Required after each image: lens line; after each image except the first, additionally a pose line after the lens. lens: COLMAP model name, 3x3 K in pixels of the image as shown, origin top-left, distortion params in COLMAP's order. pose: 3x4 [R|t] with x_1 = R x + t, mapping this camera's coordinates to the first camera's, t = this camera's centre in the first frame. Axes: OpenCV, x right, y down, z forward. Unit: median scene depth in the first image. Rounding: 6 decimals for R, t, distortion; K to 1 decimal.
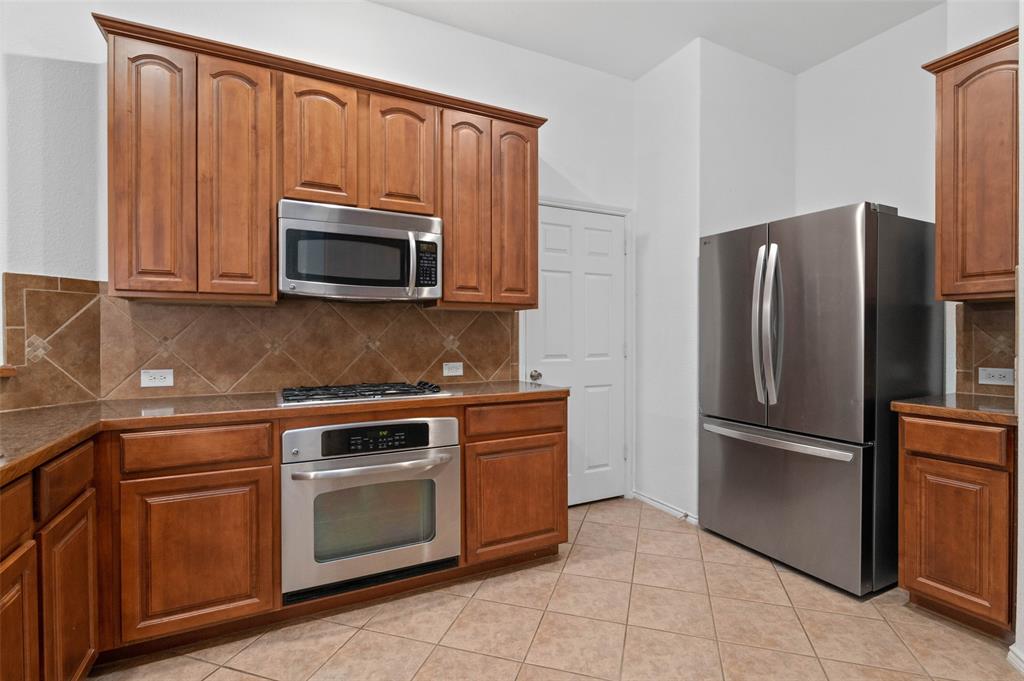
lens RADIAL K [[480.9, 0, 511.4], [0, 480.9, 341.2], [0, 0, 1]] dist [-0.012988, 0.002531]
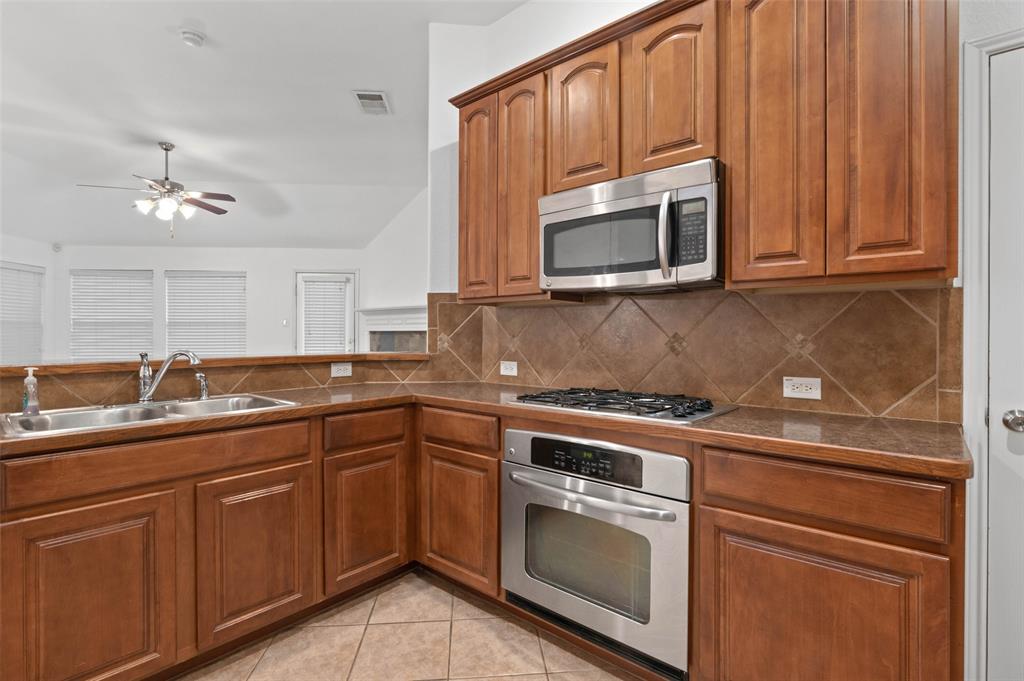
lens RADIAL K [[480.9, 0, 512.1], [0, 480.9, 337.4], [0, 0, 1]] dist [-0.012988, 0.002531]
pose [[0.380549, 0.007674, -0.924729, 0.387291], [-0.012032, 0.999922, 0.003347, -0.006100], [0.924682, 0.009853, 0.380612, 0.519275]]
